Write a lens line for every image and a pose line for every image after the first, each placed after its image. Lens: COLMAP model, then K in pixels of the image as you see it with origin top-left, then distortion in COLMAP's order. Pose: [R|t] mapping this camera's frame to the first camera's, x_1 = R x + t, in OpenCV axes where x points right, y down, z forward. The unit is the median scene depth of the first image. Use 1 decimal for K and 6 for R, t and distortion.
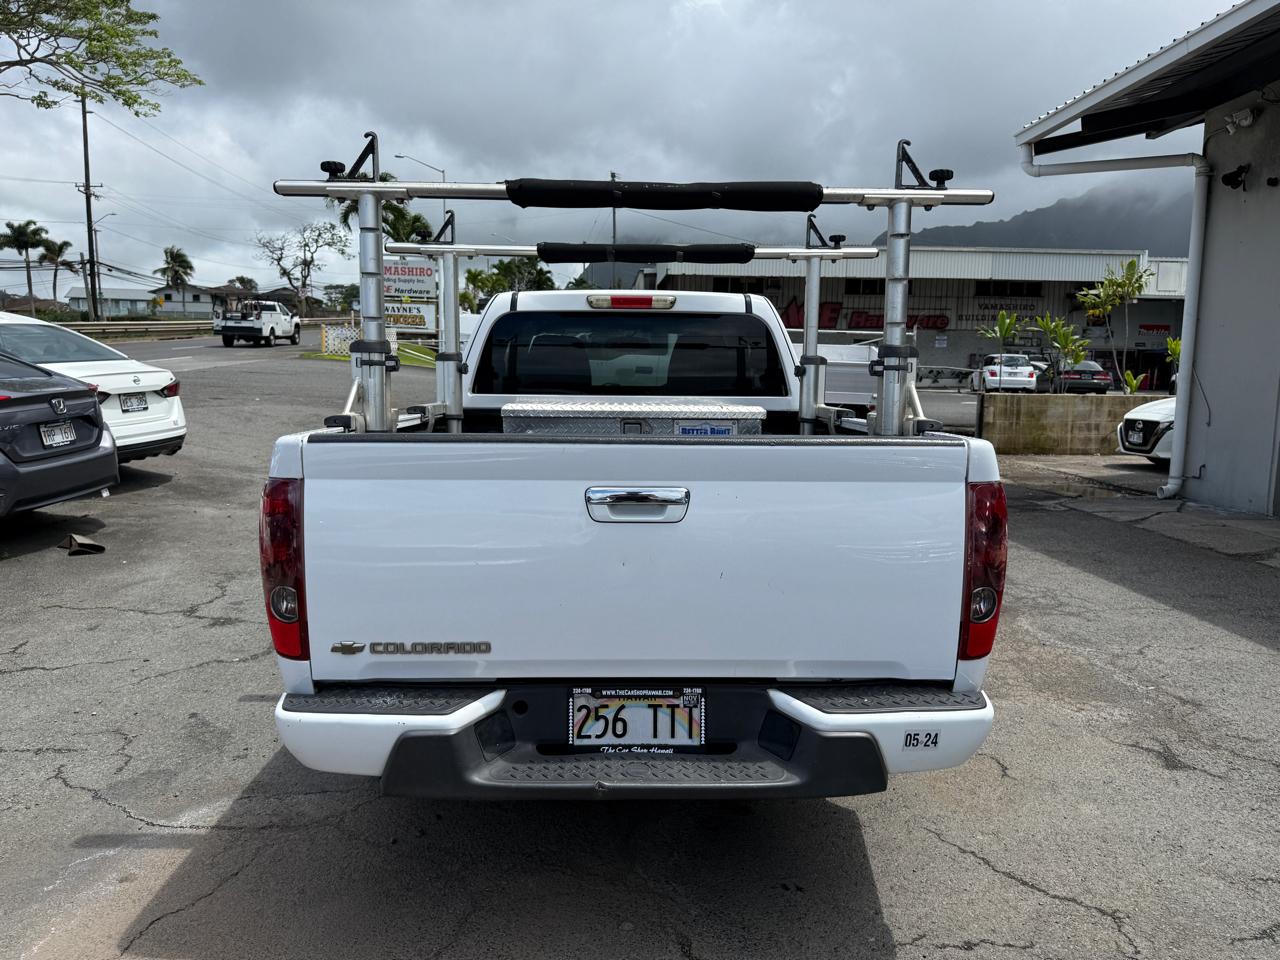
lens RADIAL K [[897.8, 0, 628.8], [0, 897.8, 487.2], [0, 0, 1]] dist [0.047218, -0.058716]
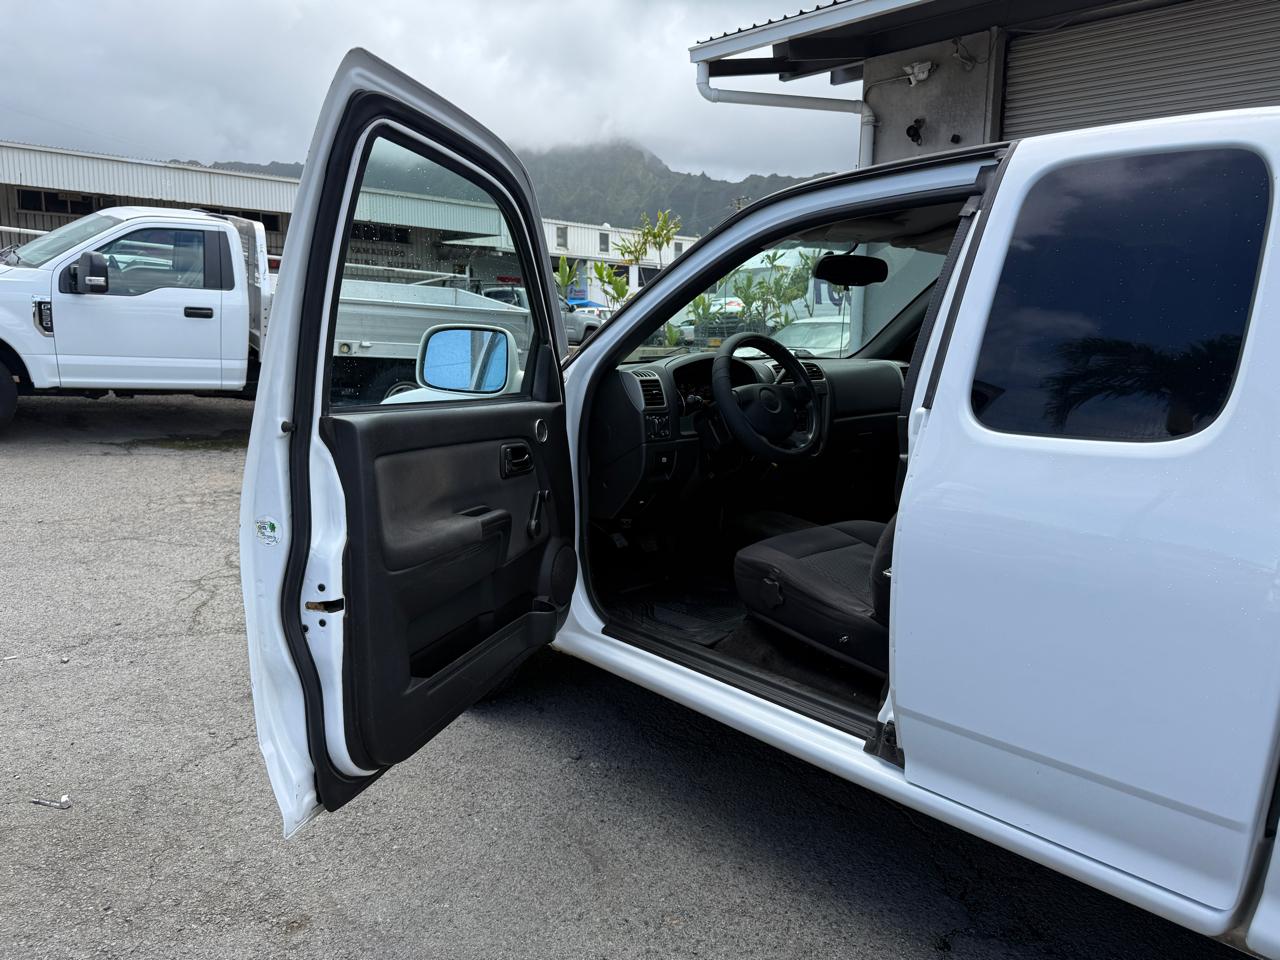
lens RADIAL K [[910.7, 0, 635.6], [0, 910.7, 479.1], [0, 0, 1]] dist [0.076934, -0.121197]
pose [[0.749329, -0.105604, 0.653723, -0.843823], [0.074763, 0.994382, 0.074939, -0.170275], [-0.657964, -0.007279, 0.753014, 1.296191]]
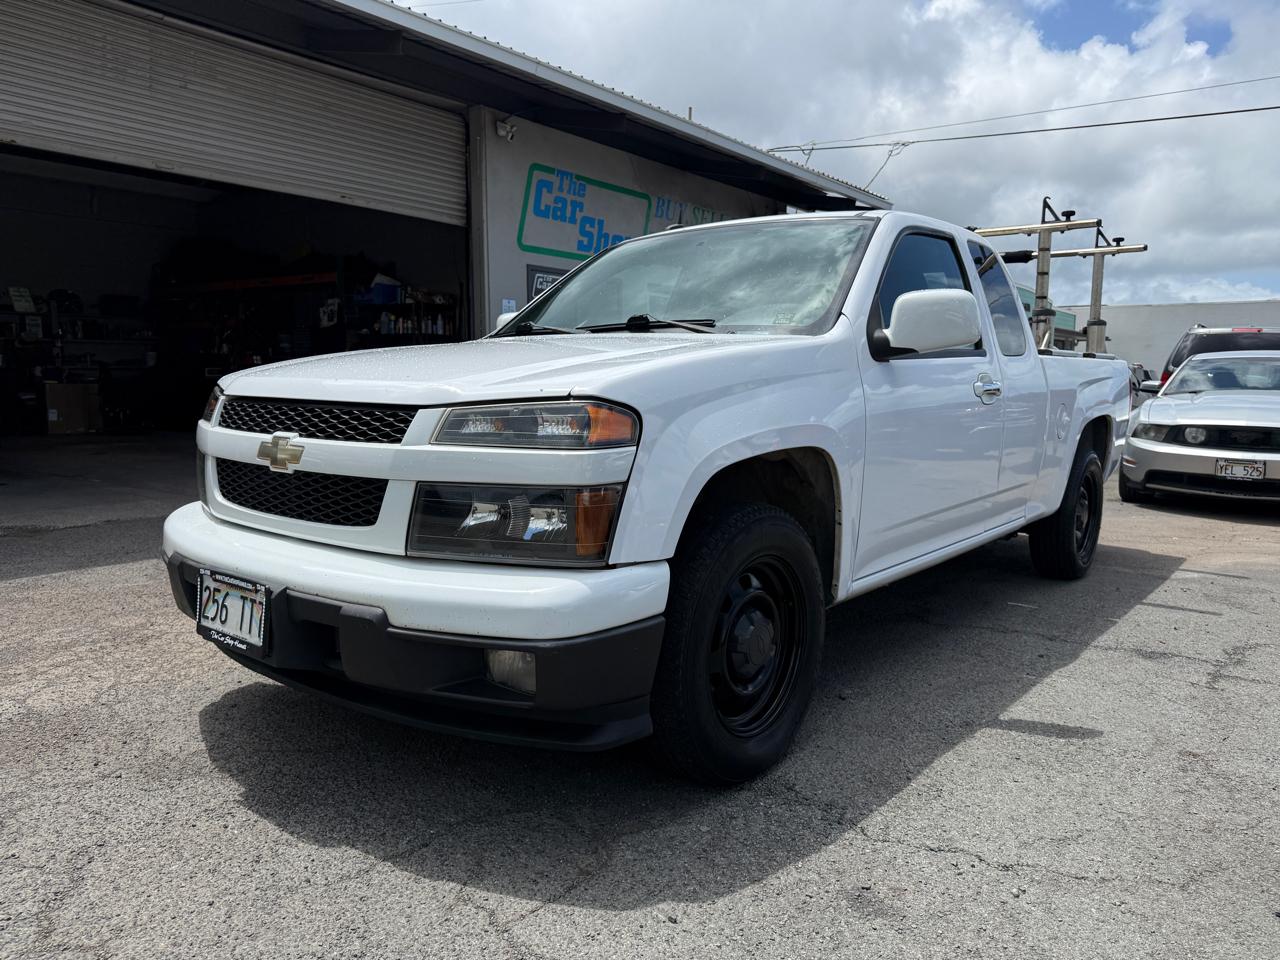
lens RADIAL K [[905.8, 0, 650.1], [0, 905.8, 484.5], [0, 0, 1]] dist [0.033377, -0.046180]
pose [[-0.777803, -0.088986, 0.622177, -0.732292], [0.063691, 0.973671, 0.218879, -0.279924], [-0.625273, 0.209872, -0.751656, 2.929310]]
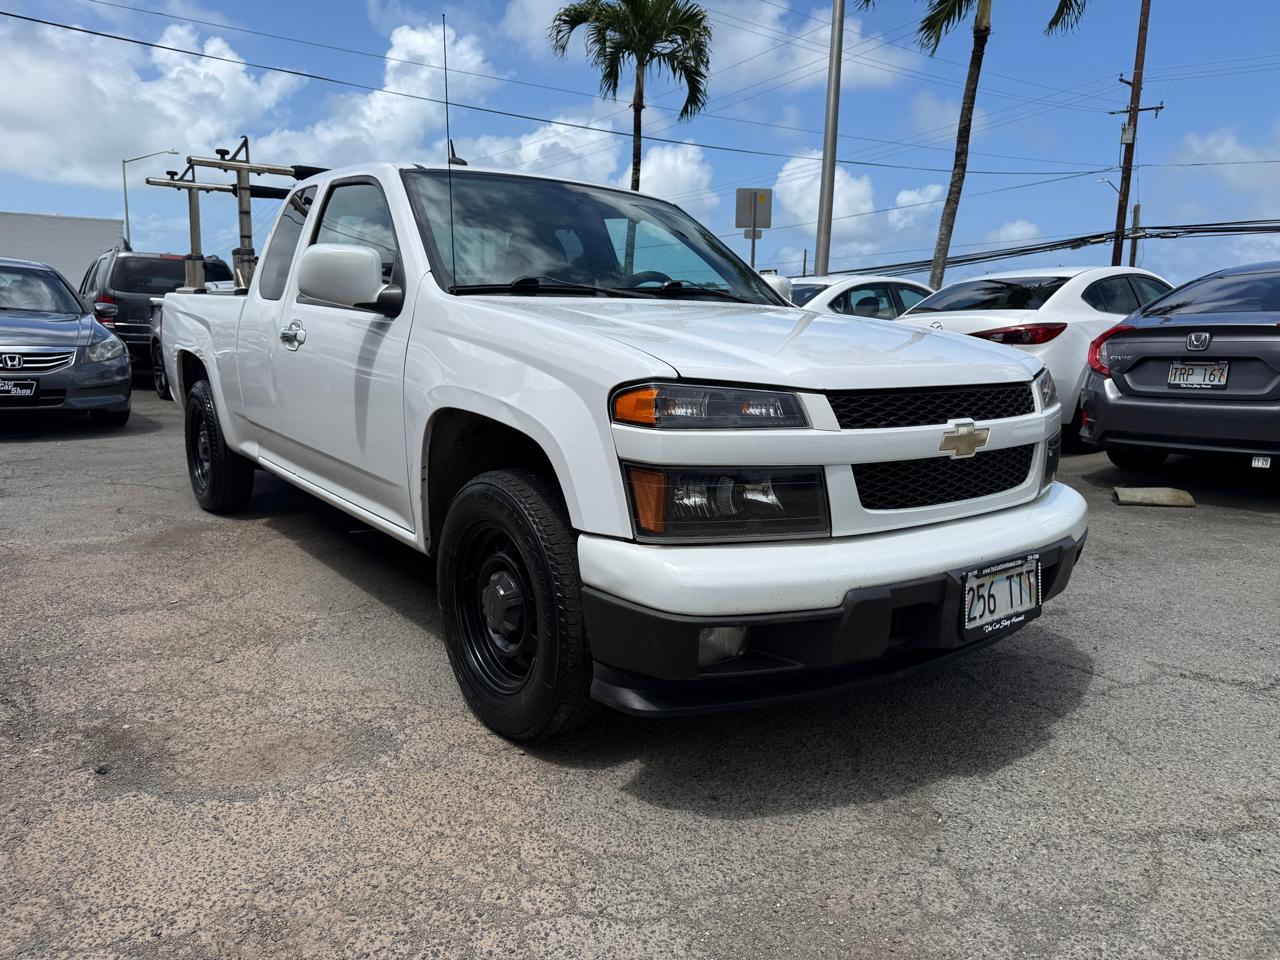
lens RADIAL K [[891.0, 0, 646.0], [0, 891.0, 483.4], [0, 0, 1]] dist [0.049475, -0.057124]
pose [[-0.797865, 0.087040, -0.596520, 0.666392], [-0.105345, 0.954165, 0.280126, -0.308360], [0.593561, 0.286343, -0.752126, 2.969285]]
